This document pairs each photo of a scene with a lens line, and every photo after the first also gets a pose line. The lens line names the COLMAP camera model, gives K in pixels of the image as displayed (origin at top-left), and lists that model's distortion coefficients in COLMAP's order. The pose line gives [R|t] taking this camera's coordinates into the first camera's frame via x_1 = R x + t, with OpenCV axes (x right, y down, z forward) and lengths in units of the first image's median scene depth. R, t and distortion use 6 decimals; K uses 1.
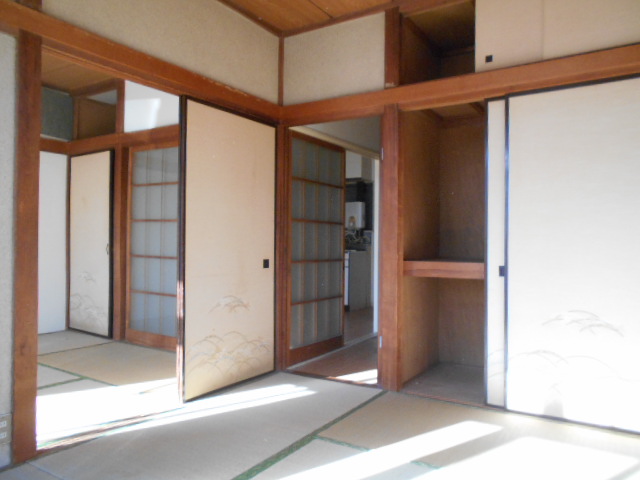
lens RADIAL K [[497.3, 0, 317.1], [0, 497.3, 242.0], [0, 0, 1]] dist [0.001868, 0.011345]
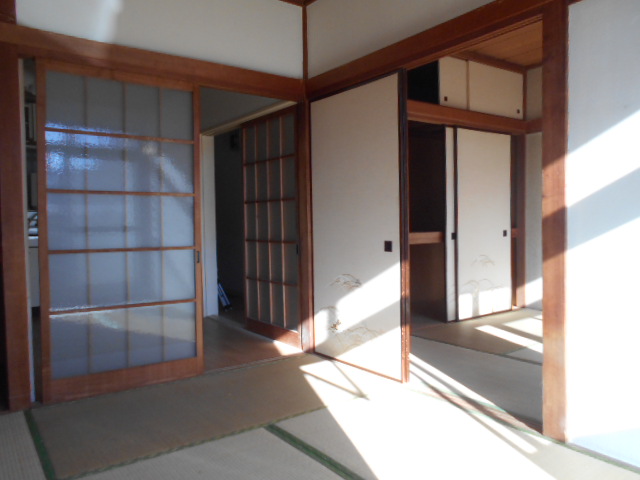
lens RADIAL K [[496.9, 0, 318.4], [0, 496.9, 239.2], [0, 0, 1]] dist [-0.030726, 0.003324]
pose [[0.365272, -0.043820, 0.929869, -1.222344], [0.020666, 0.999027, 0.038961, -0.001970], [-0.930671, 0.004985, 0.365822, 0.795224]]
